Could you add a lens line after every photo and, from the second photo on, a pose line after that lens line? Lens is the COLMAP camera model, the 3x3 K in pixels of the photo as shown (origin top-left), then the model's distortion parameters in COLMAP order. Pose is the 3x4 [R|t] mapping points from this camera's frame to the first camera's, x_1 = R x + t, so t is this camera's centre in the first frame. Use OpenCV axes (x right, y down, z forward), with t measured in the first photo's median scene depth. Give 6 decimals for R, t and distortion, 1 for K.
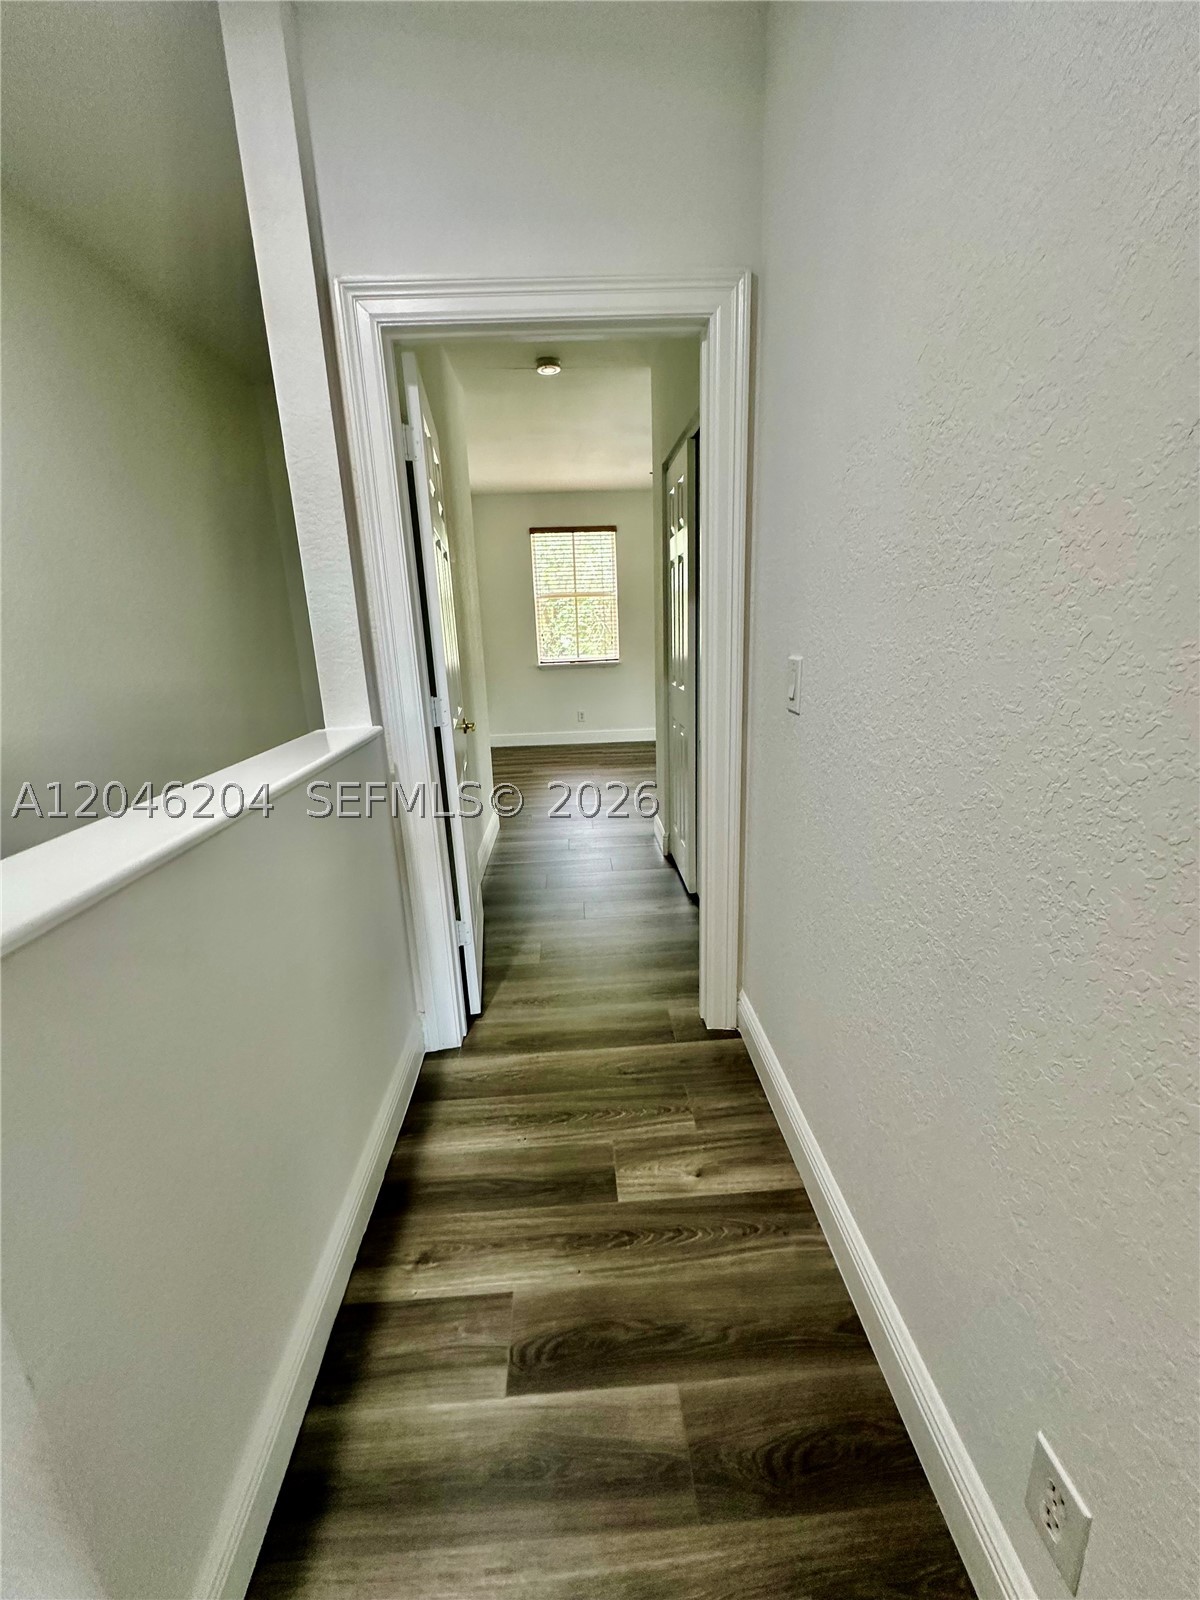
lens RADIAL K [[645.0, 0, 600.4], [0, 645.0, 797.6], [0, 0, 1]] dist [-0.003939, -0.000025]
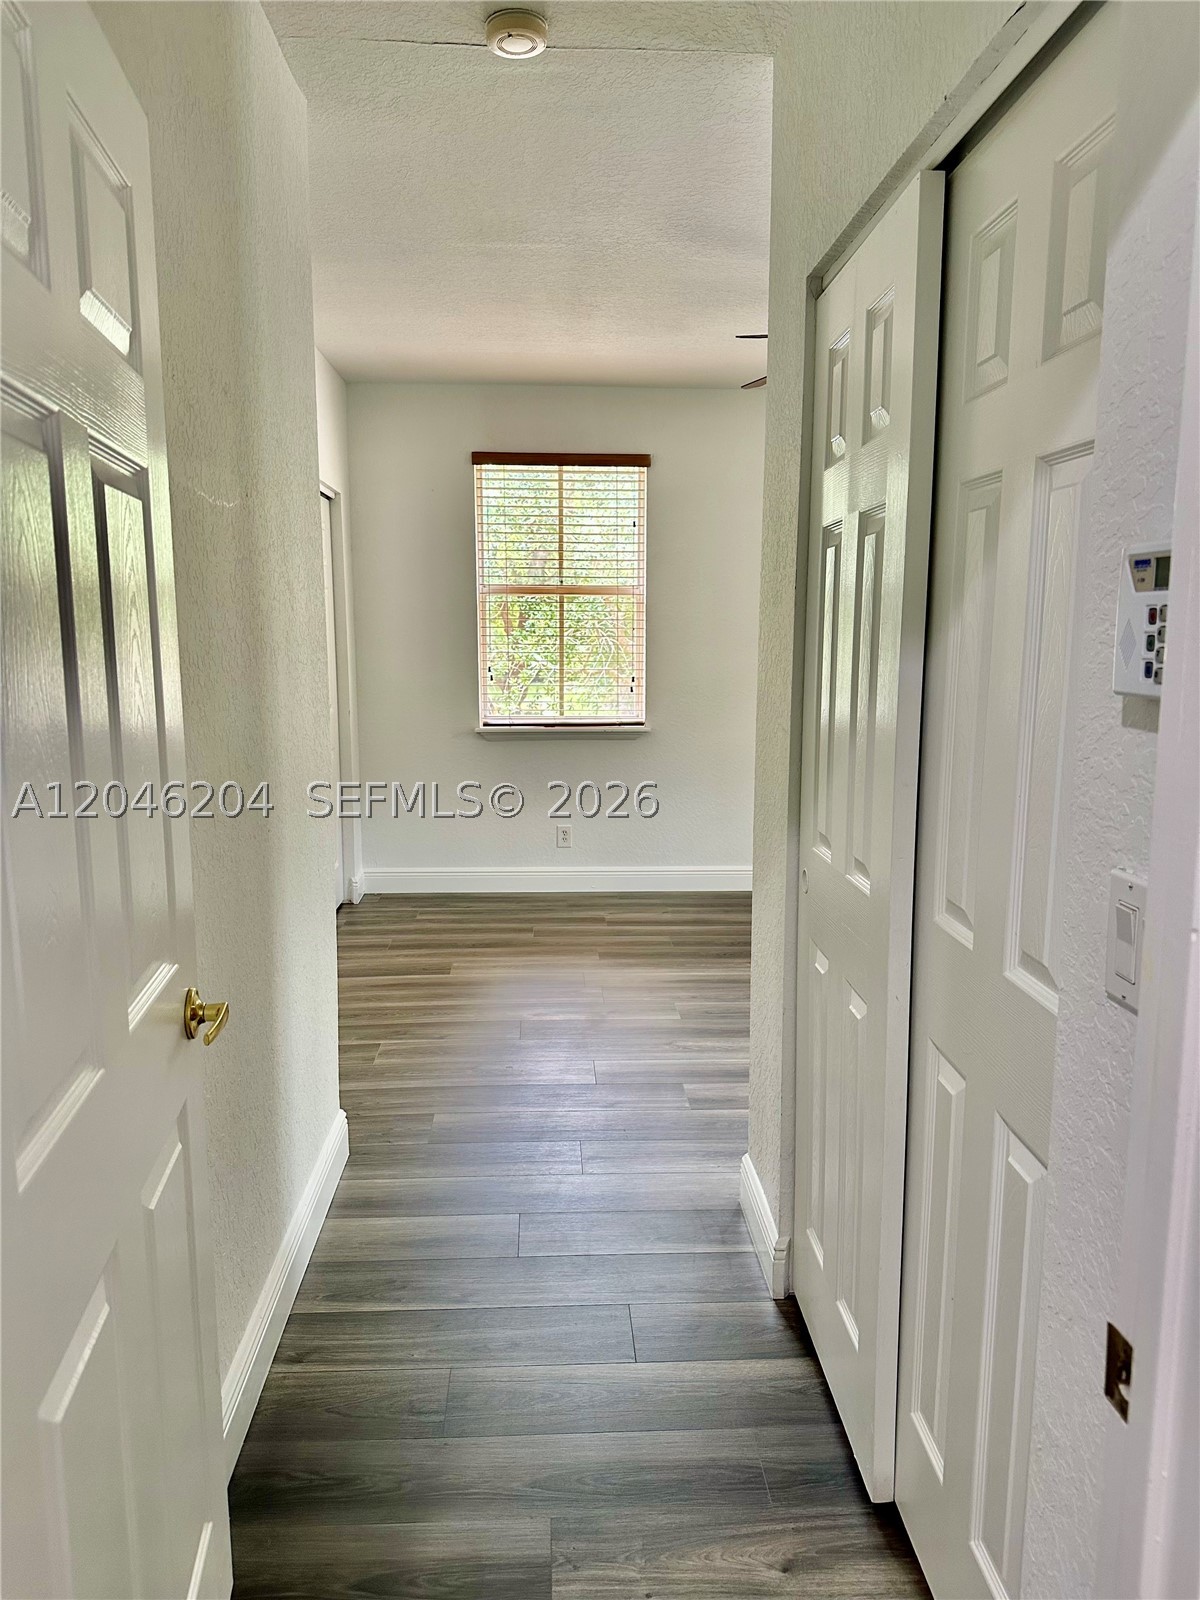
lens RADIAL K [[1125.5, 0, 600.0], [0, 1125.5, 799.8], [0, 0, 1]] dist [0.010352, 0.001942]
pose [[0.999345, 0.035932, 0.004199, -0.008693], [-0.035243, 0.993181, -0.111131, -0.074654], [-0.008164, 0.110910, 0.993797, 0.206748]]
